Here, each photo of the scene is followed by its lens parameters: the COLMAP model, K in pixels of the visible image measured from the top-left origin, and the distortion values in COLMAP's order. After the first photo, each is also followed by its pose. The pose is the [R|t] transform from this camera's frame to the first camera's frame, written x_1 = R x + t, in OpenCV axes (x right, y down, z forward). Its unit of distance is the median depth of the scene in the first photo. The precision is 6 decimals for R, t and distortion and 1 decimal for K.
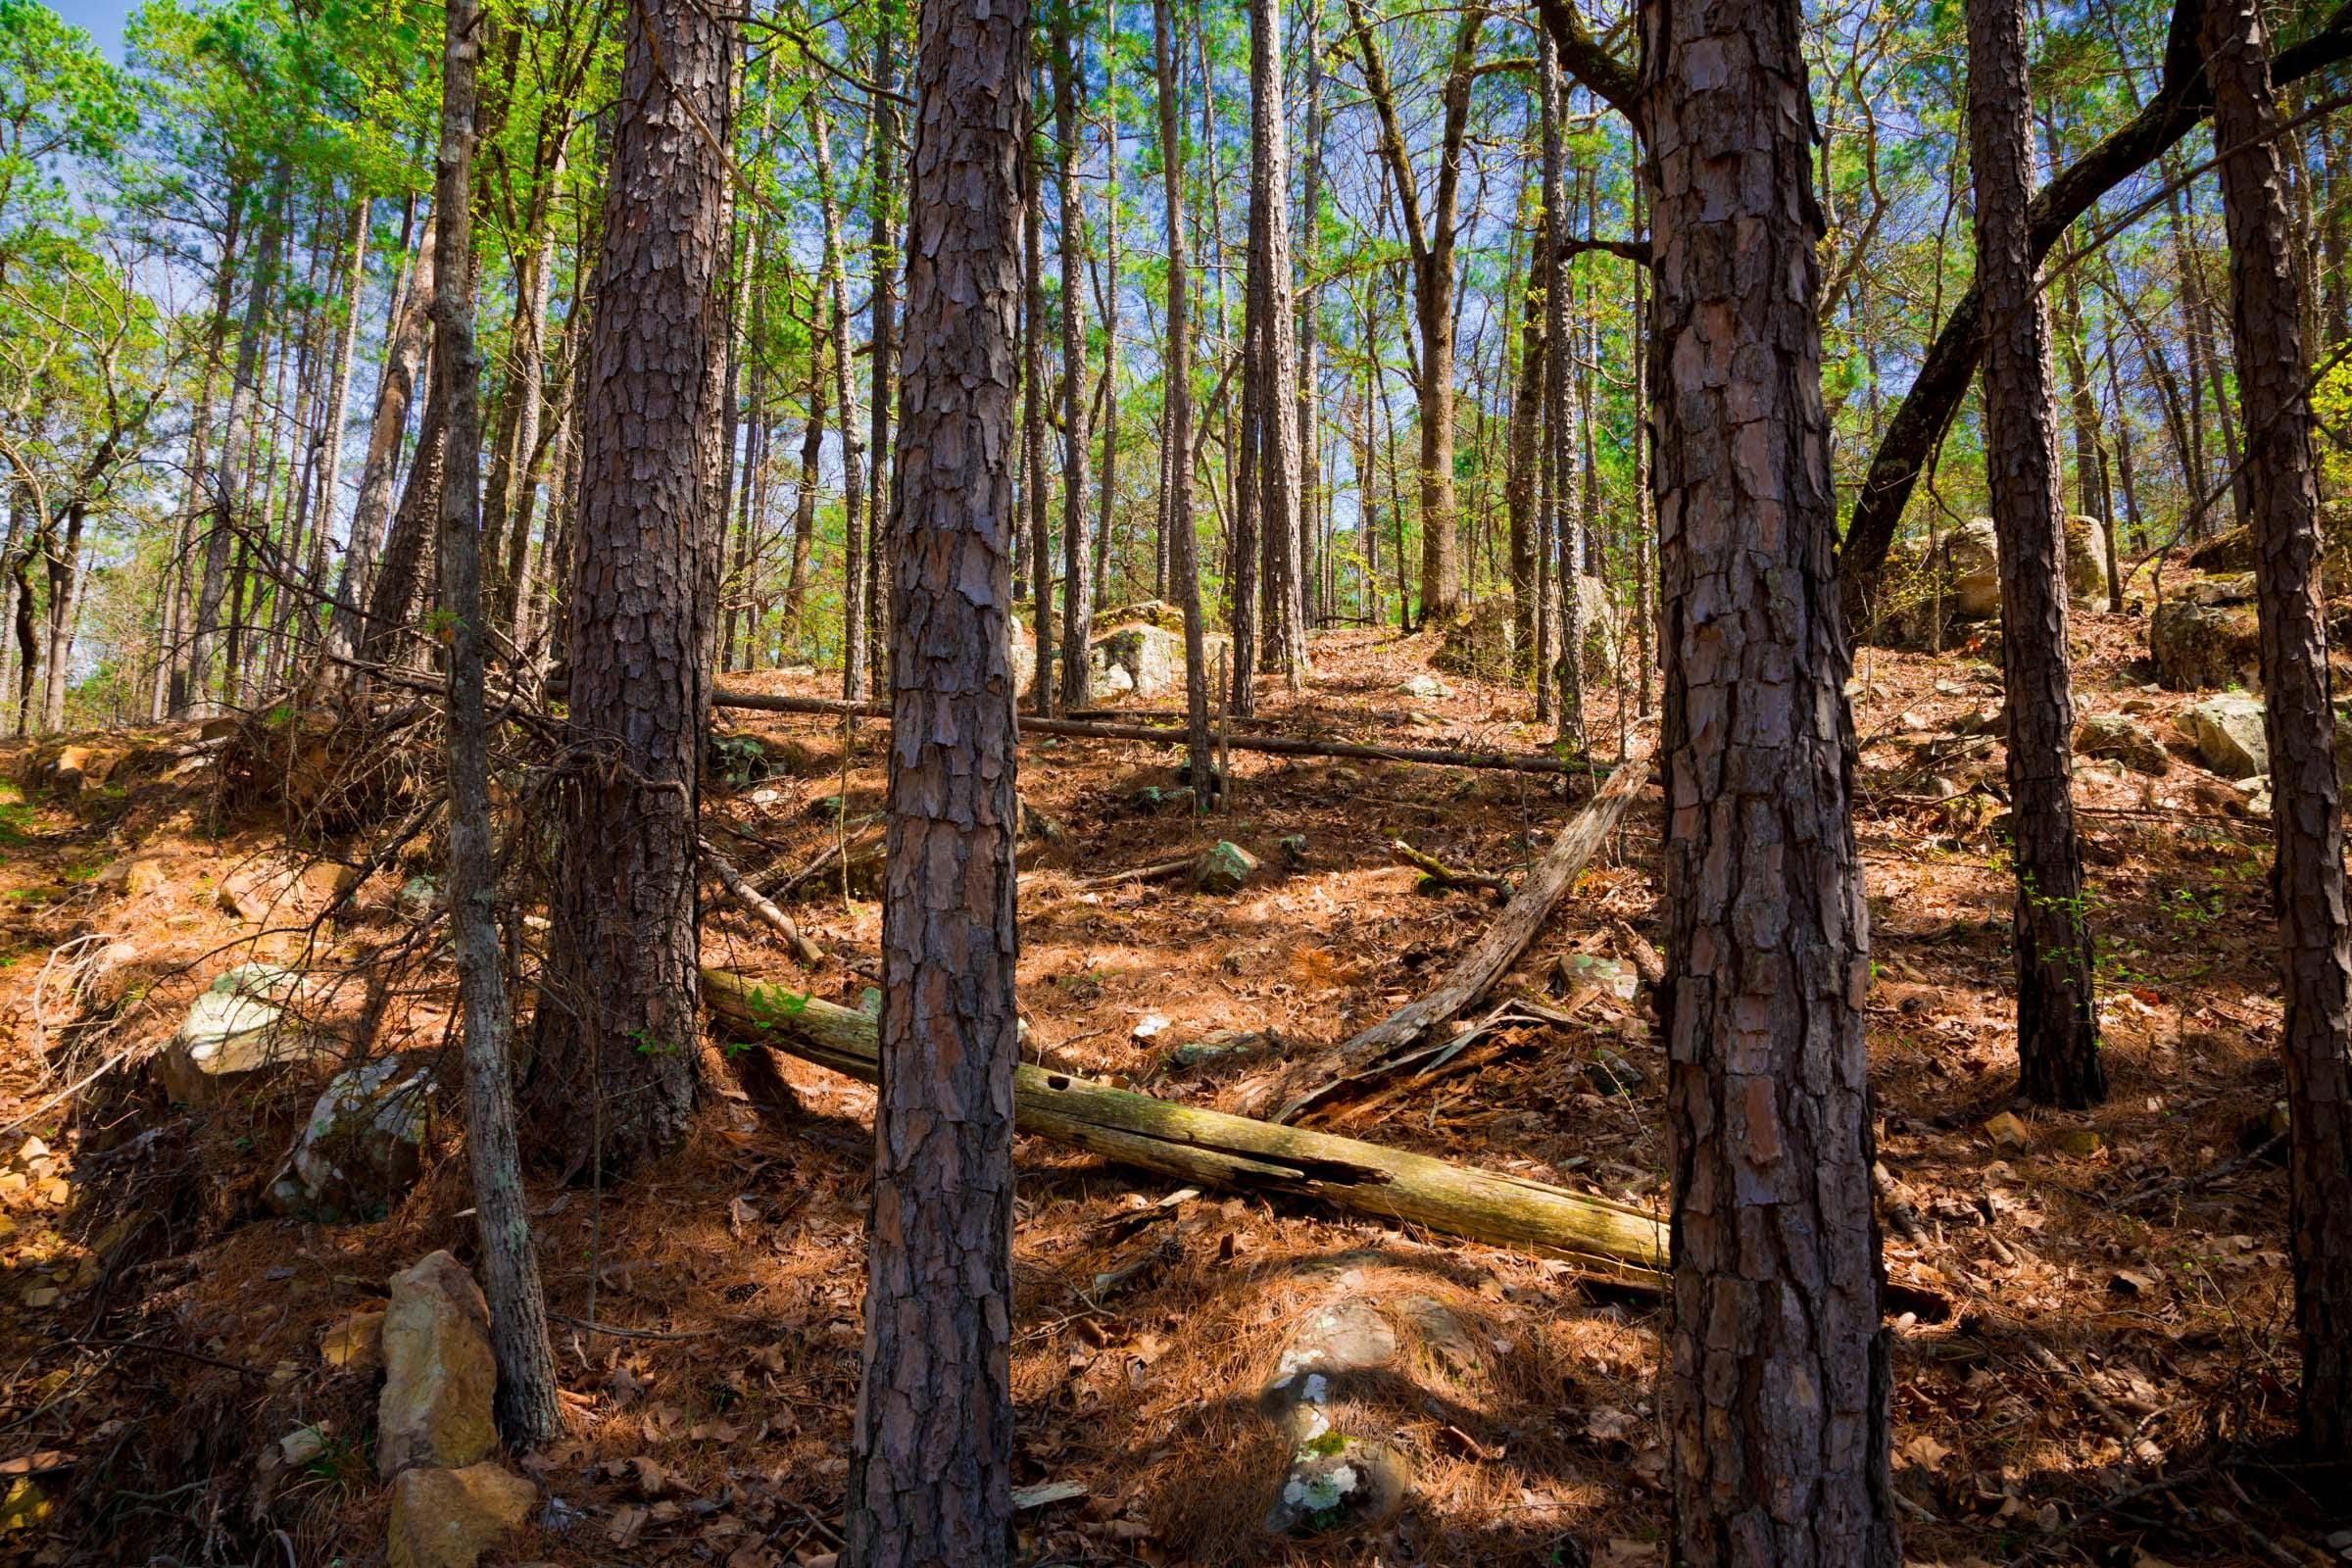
lens RADIAL K [[1614.9, 0, 1176.0], [0, 1614.9, 784.0], [0, 0, 1]] dist [-0.120695, 0.060186]
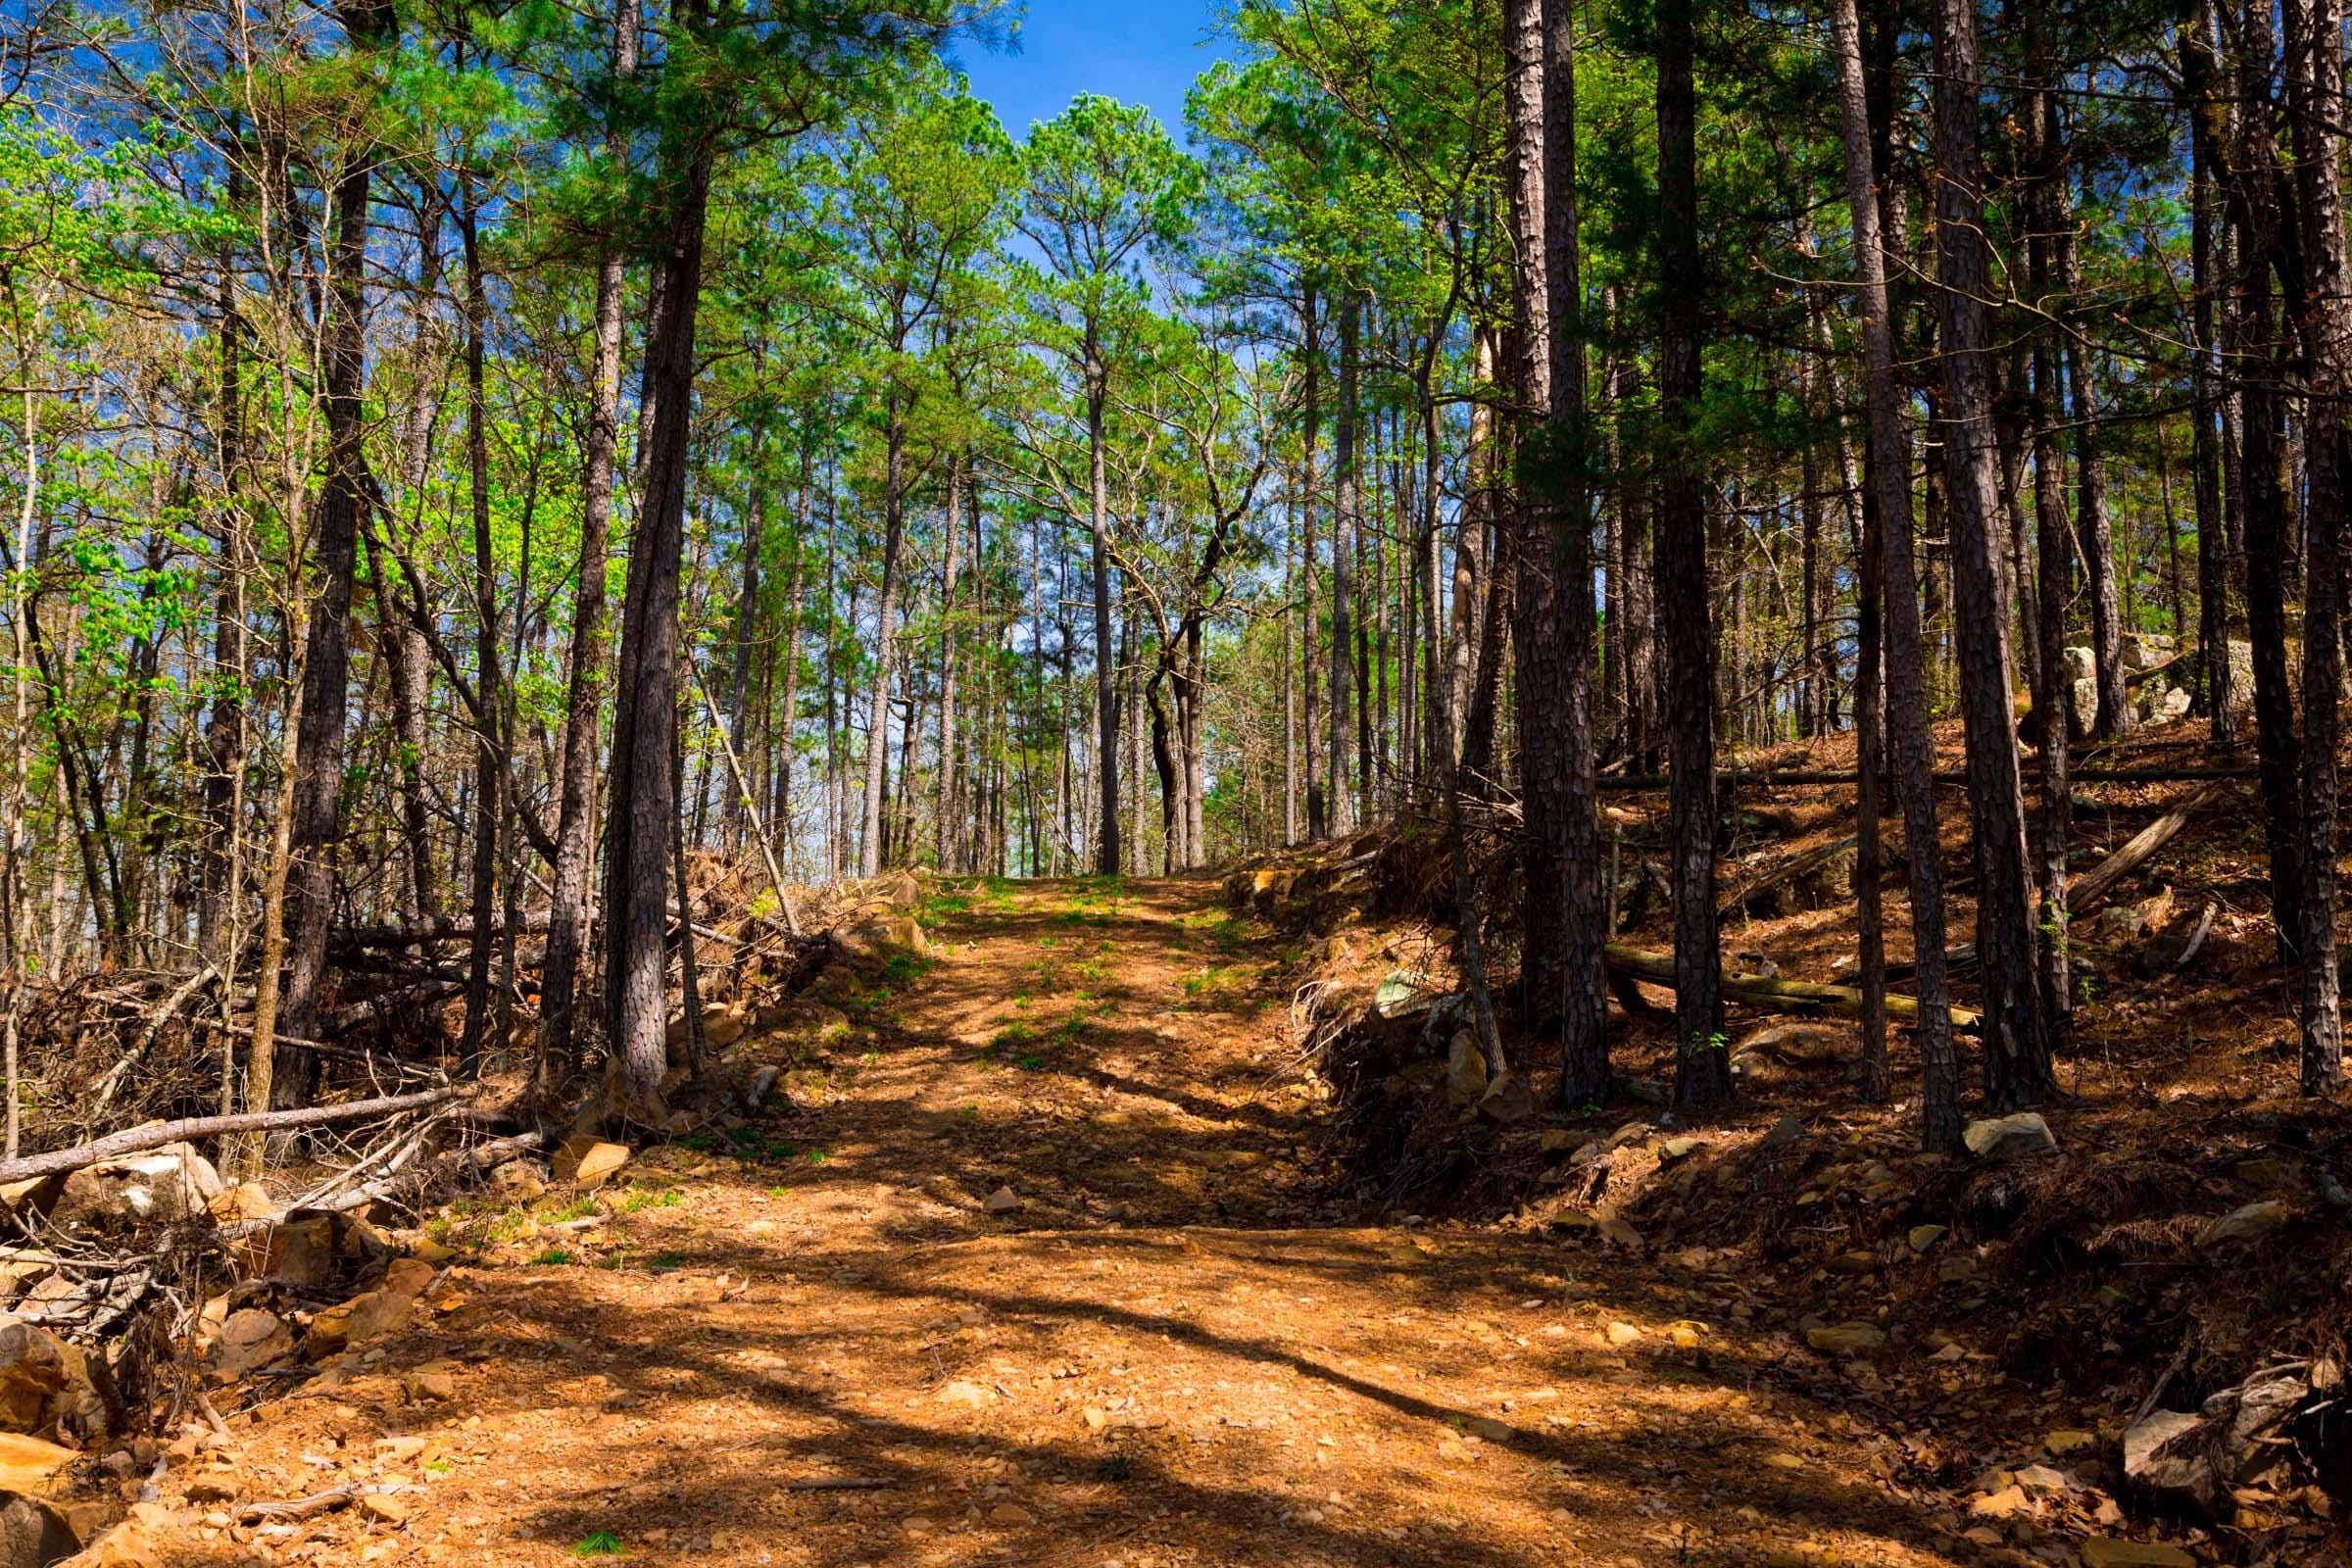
lens RADIAL K [[3244.1, 0, 1176.0], [0, 3244.1, 784.0], [0, 0, 1]] dist [0.121559, 0.079557]
pose [[0.818304, -0.107079, -0.564723, 0.703953], [0.096110, 0.994152, -0.049238, 0.027606], [0.566693, -0.013984, 0.823810, -1.180468]]
